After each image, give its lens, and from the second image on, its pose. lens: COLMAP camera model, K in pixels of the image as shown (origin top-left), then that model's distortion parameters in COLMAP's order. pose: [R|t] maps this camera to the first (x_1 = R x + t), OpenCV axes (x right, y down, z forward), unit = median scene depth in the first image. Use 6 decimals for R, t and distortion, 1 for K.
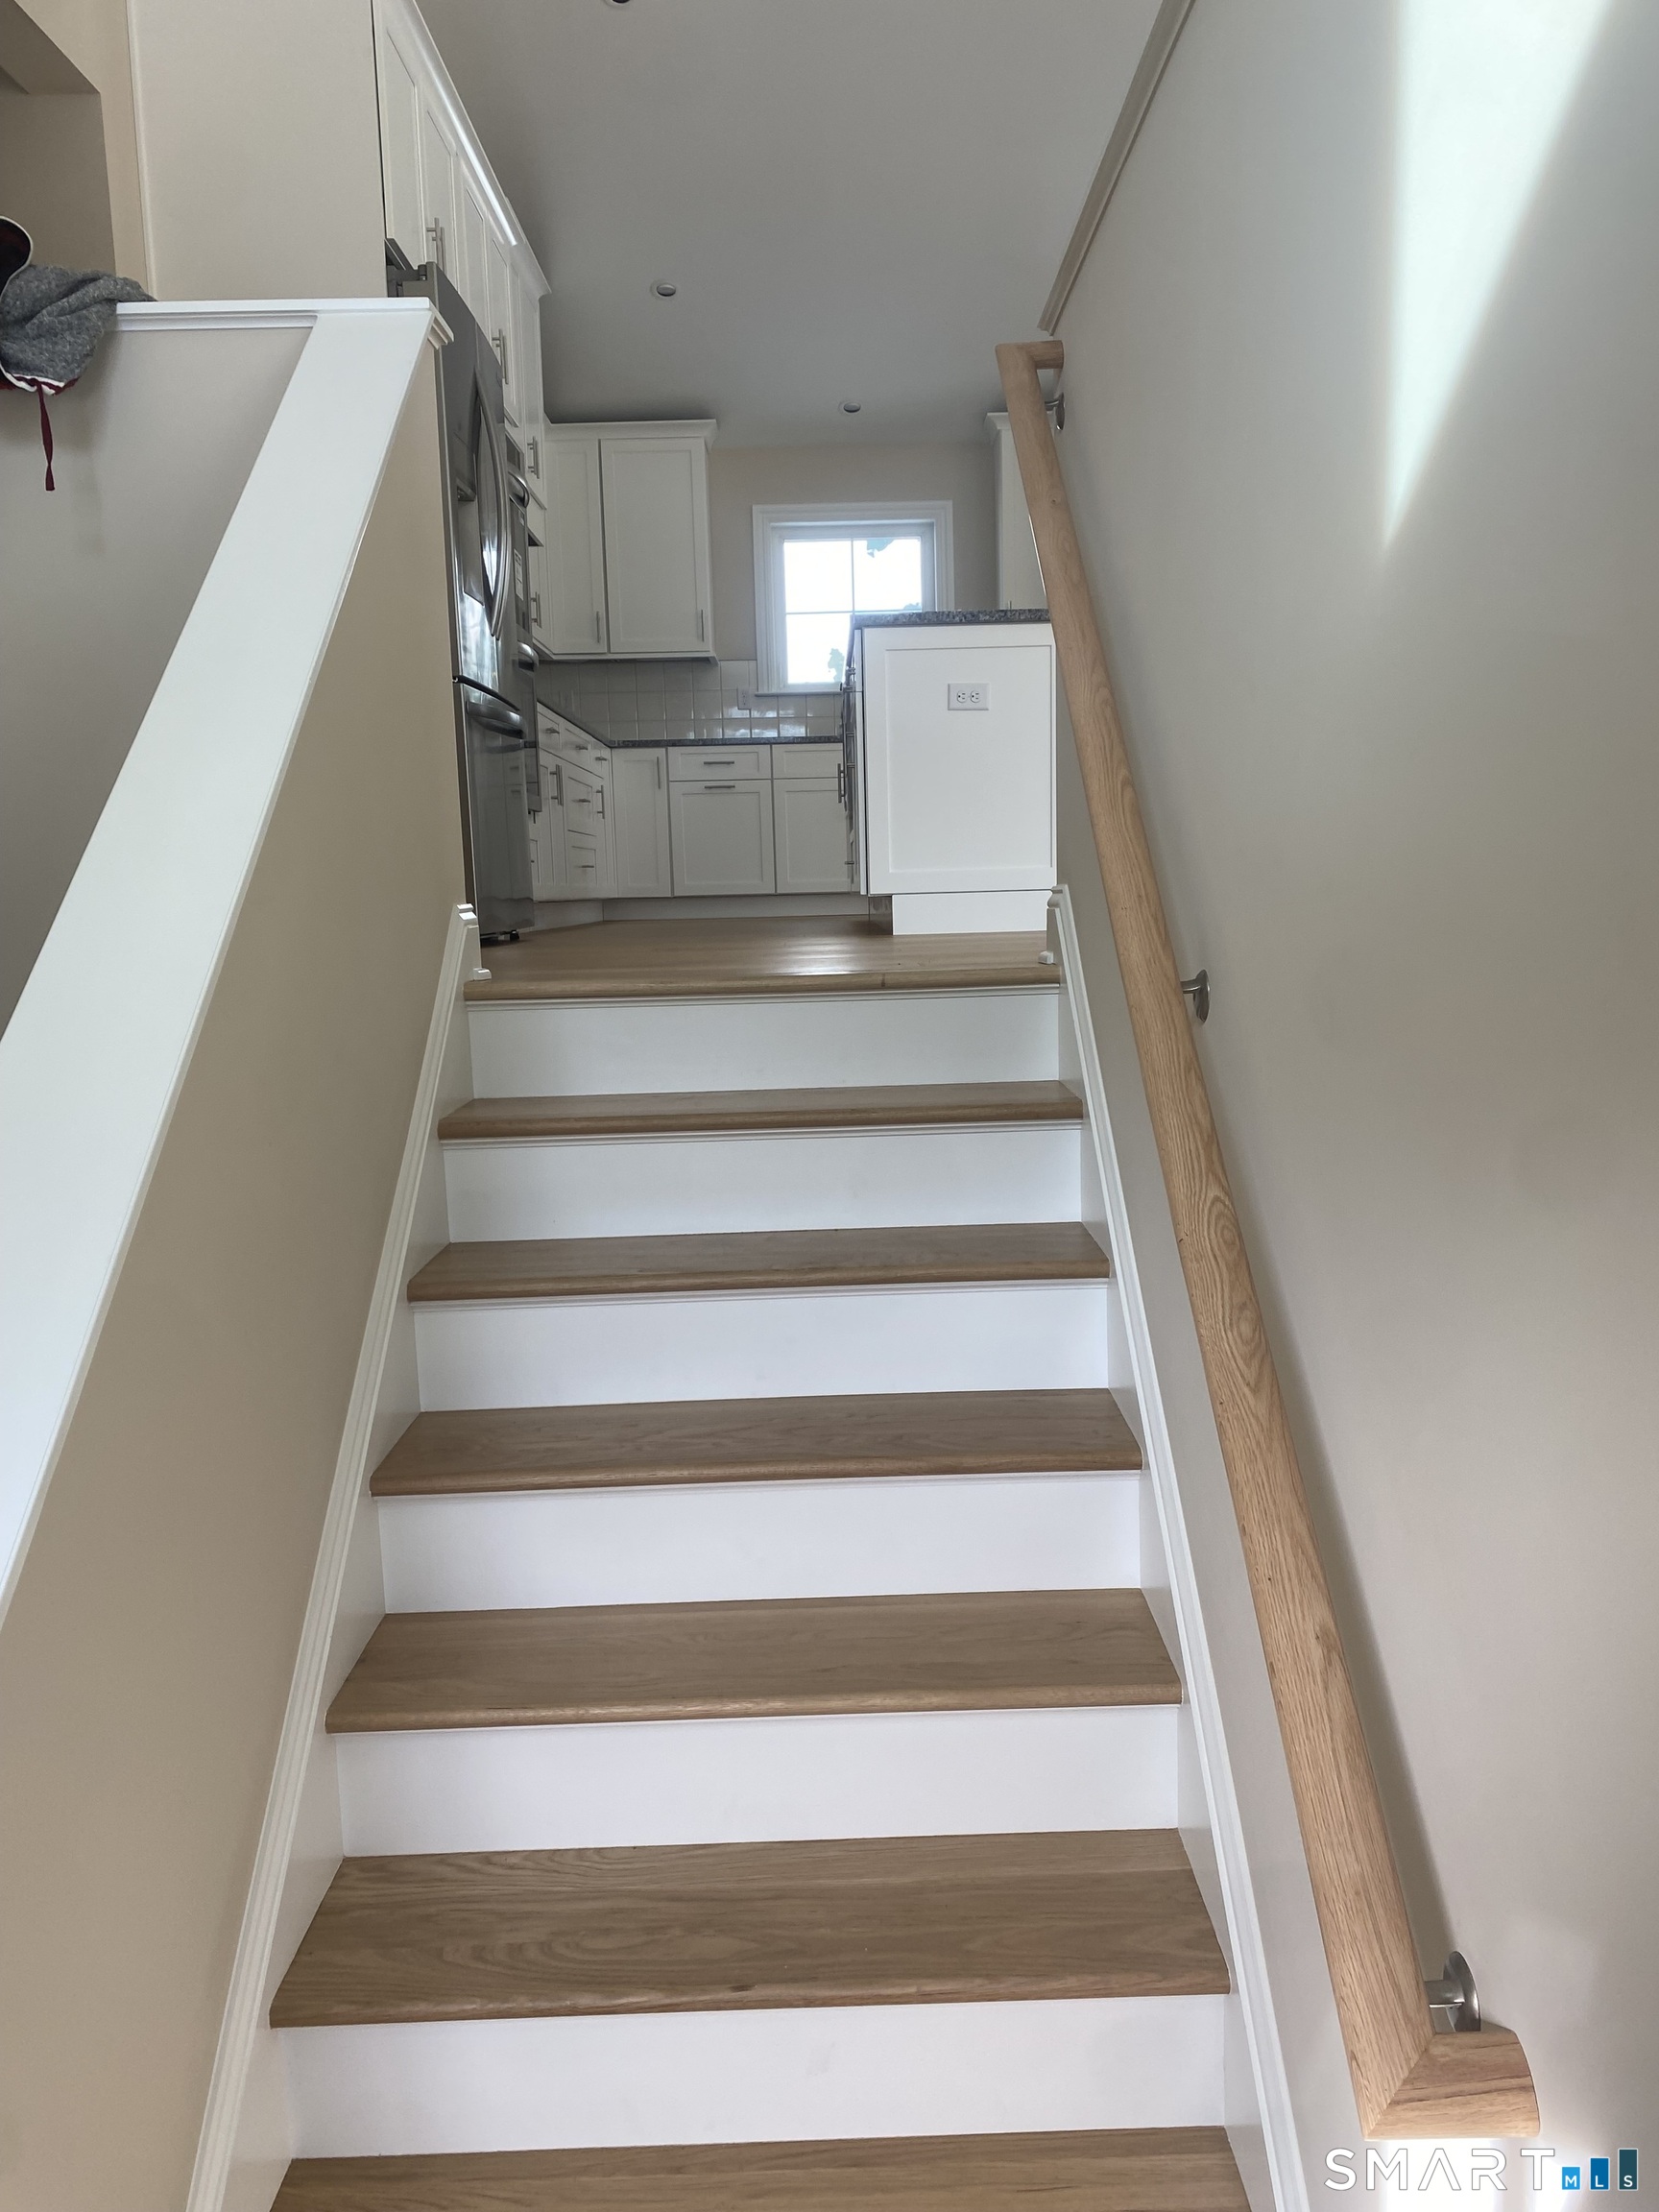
lens RADIAL K [[1686.4, 0, 829.5], [0, 1686.4, 1106.0], [0, 0, 1]] dist [0.128014, -0.216467]
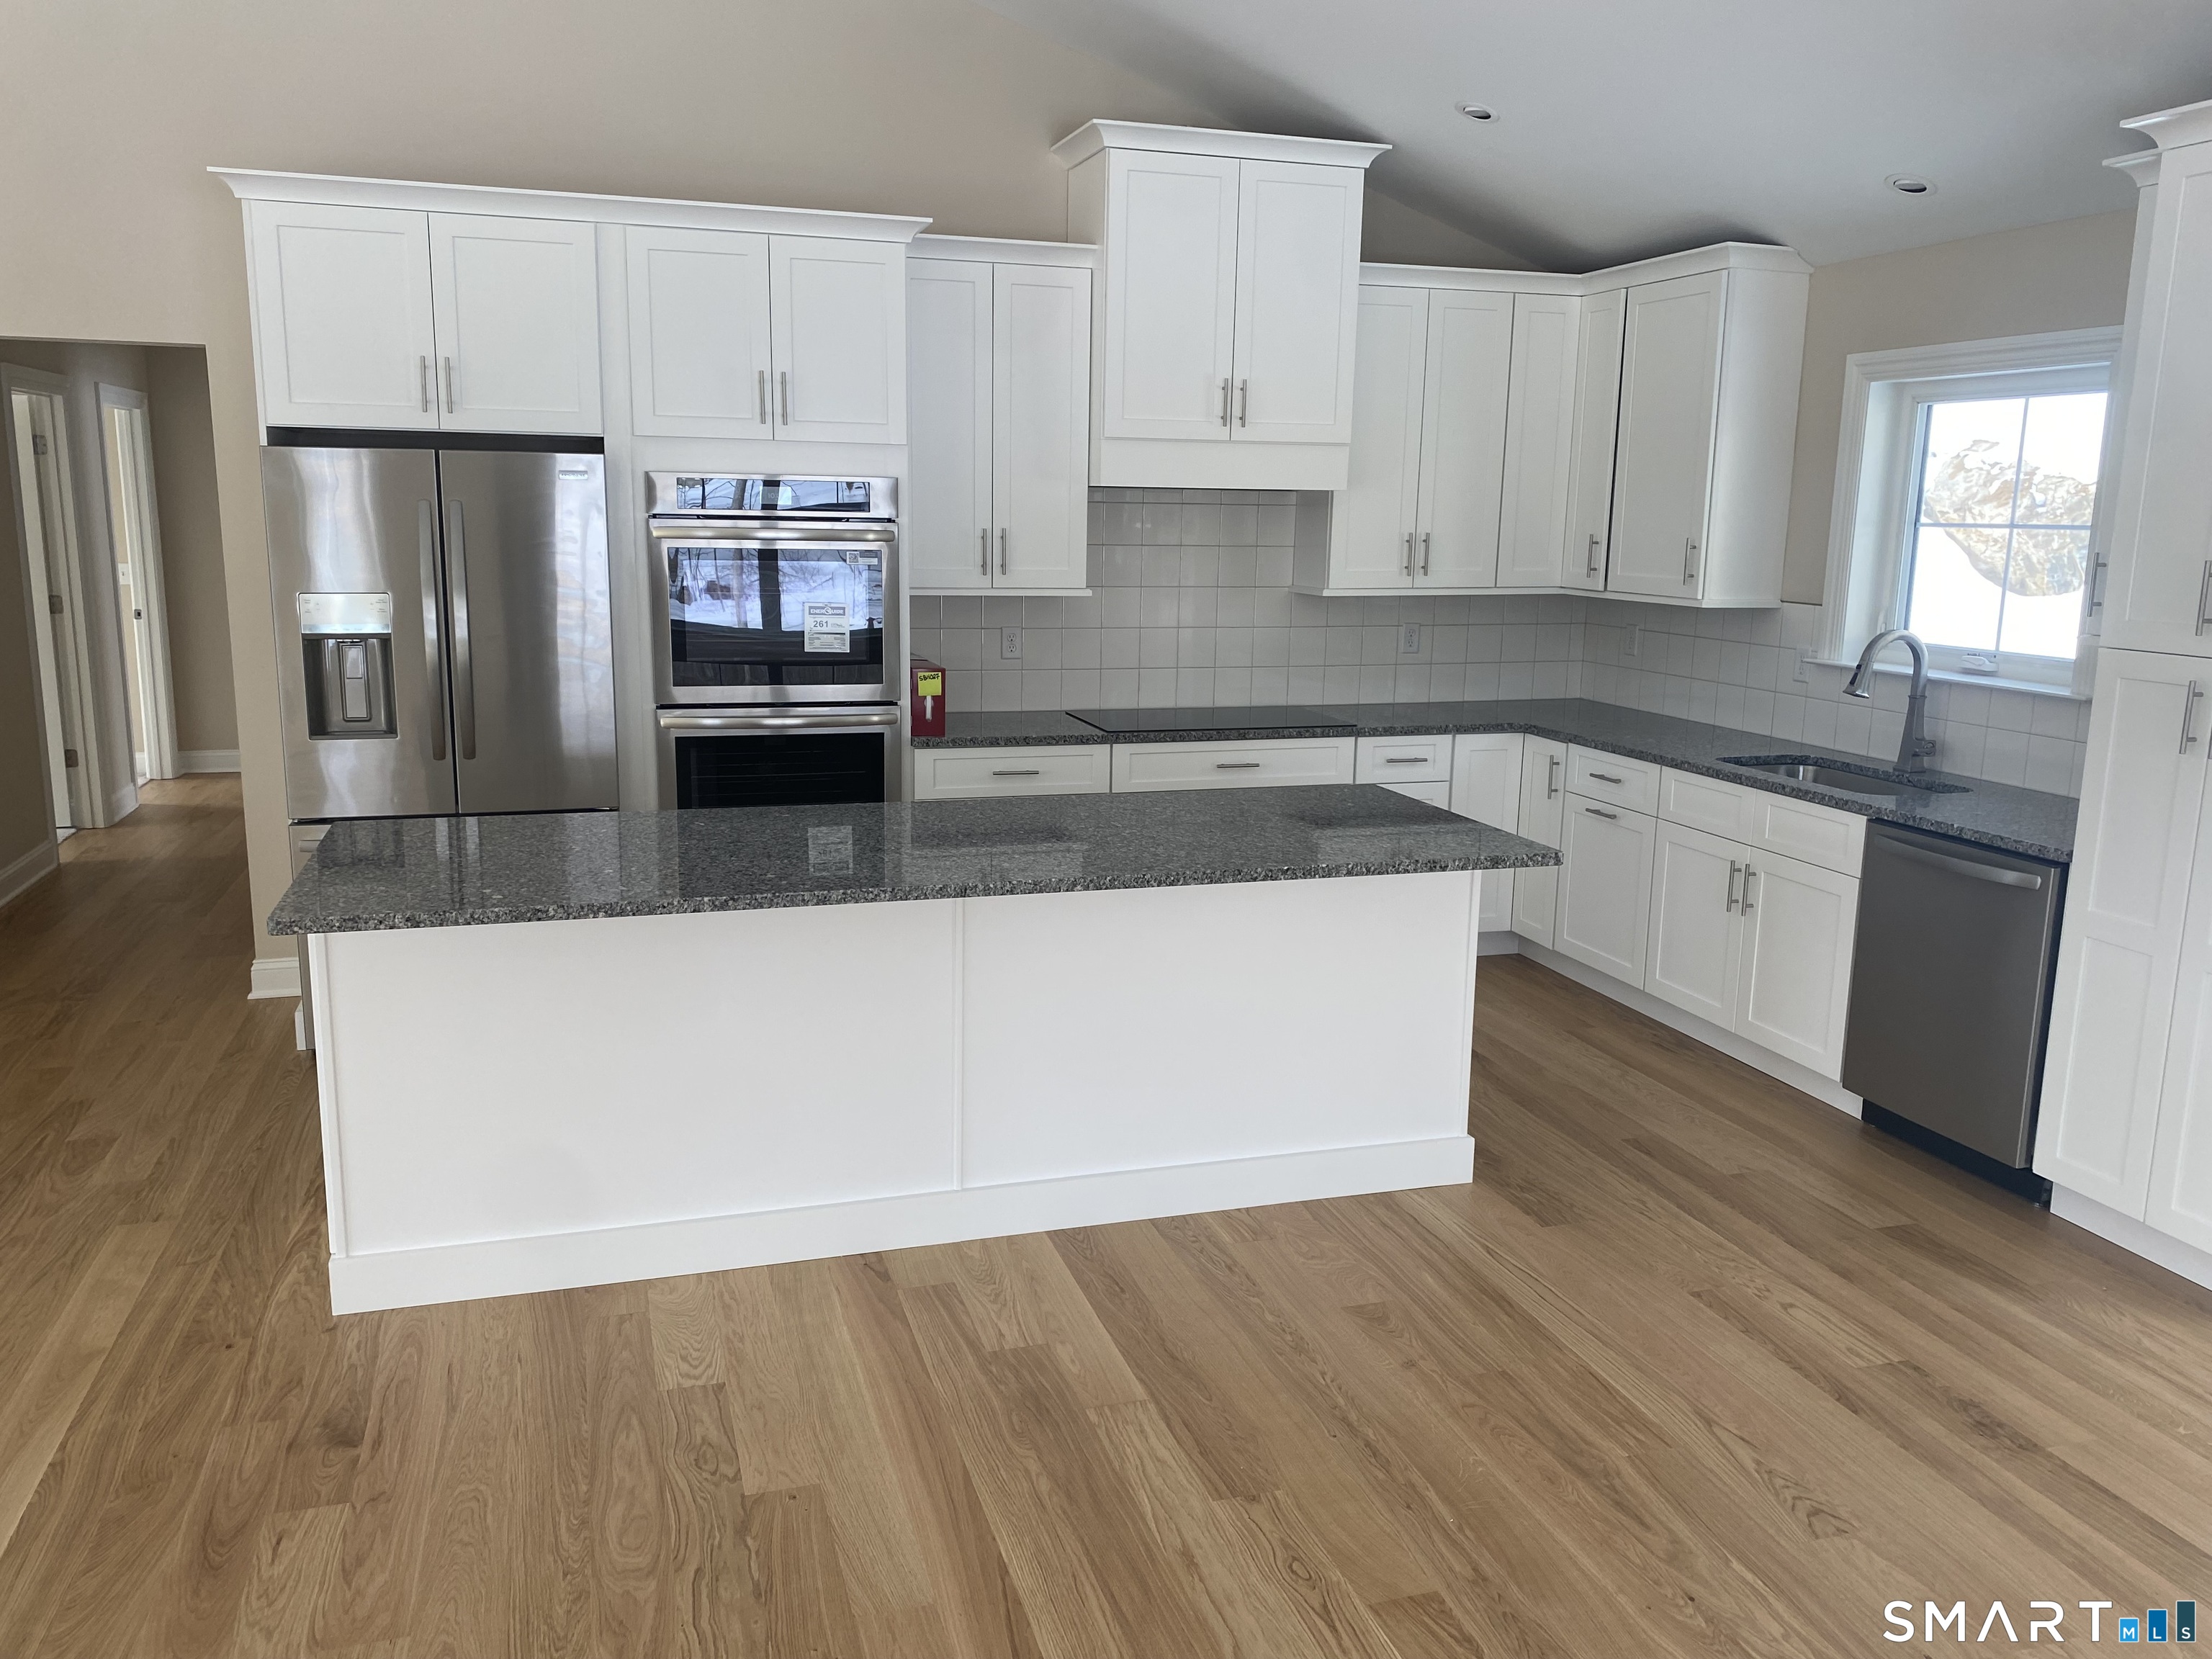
lens RADIAL K [[1686.4, 0, 1106.0], [0, 1686.4, 829.5], [0, 0, 1]] dist [0.128014, -0.216467]
pose [[0.300136, 0.214187, -0.929539, 0.484629], [-0.149218, 0.973011, 0.176023, -0.265452], [0.942153, 0.085873, 0.323996, 0.594330]]
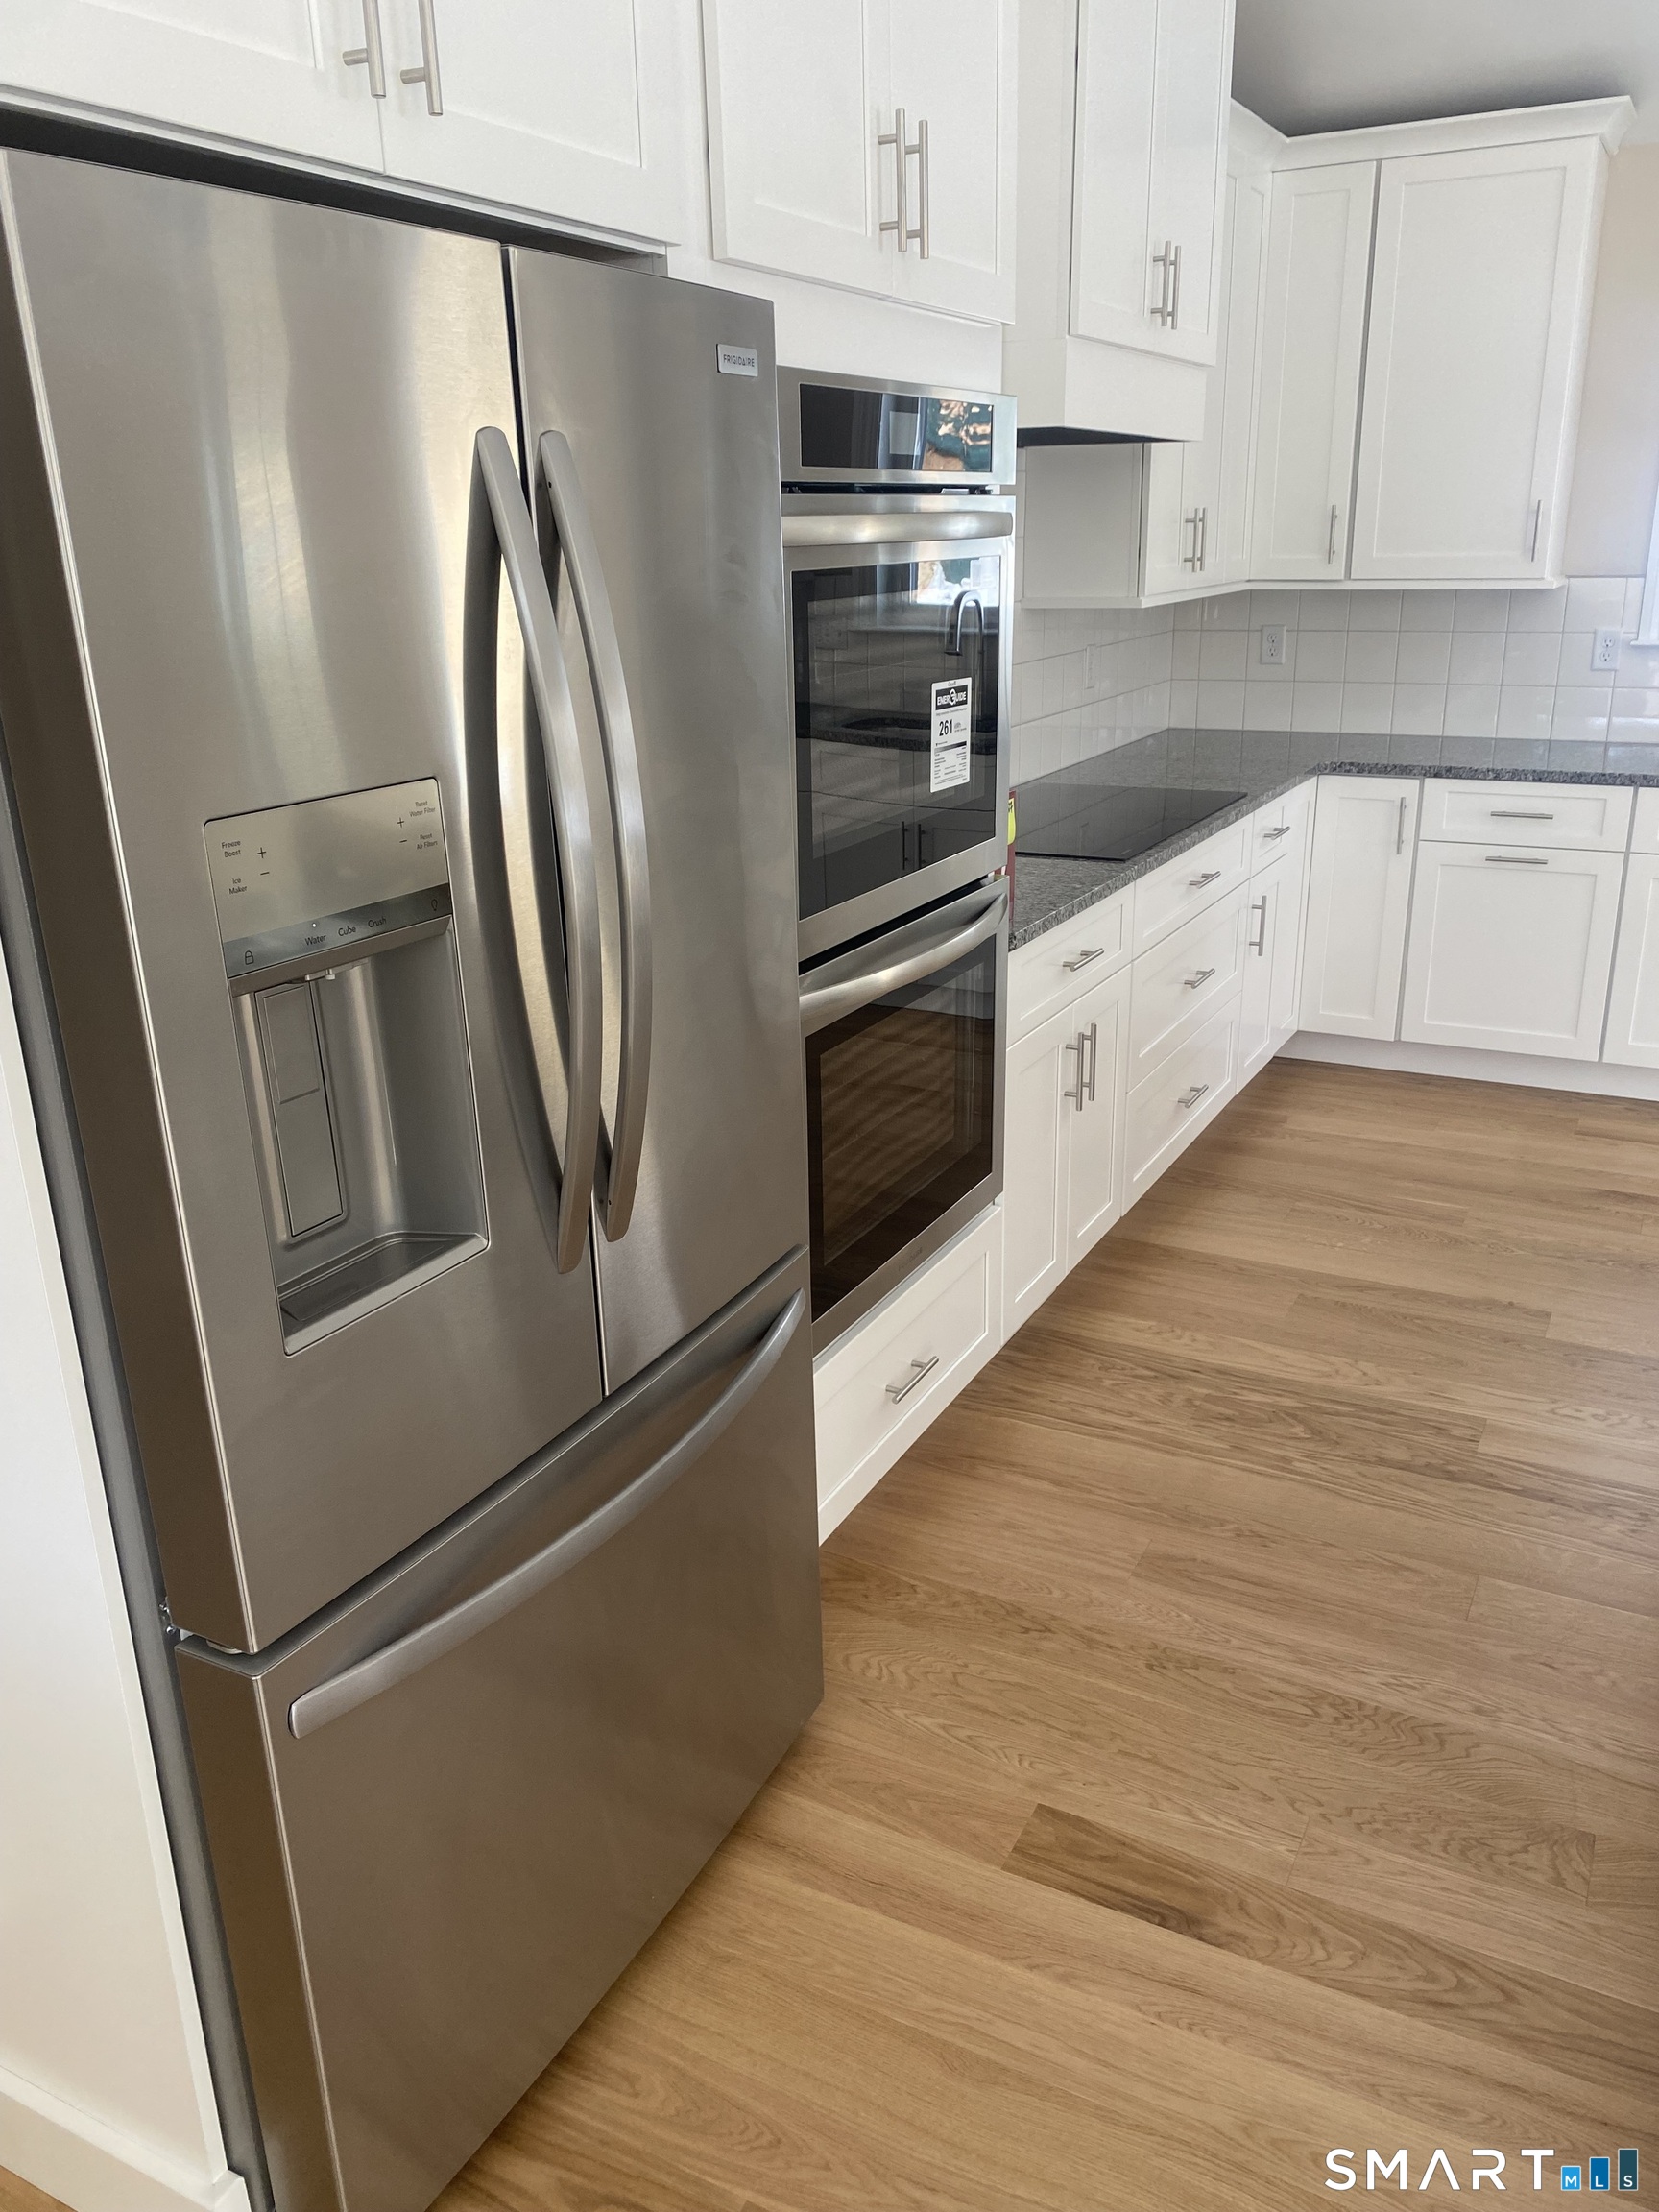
lens RADIAL K [[1703.7, 0, 893.4], [0, 1703.7, 1093.8], [0, 0, 1]] dist [0.043606, -0.000079]
pose [[0.899570, 0.153922, -0.408756, -0.009541], [-0.068363, 0.973932, 0.216296, -0.216053], [0.431393, -0.166630, 0.886642, 0.423042]]
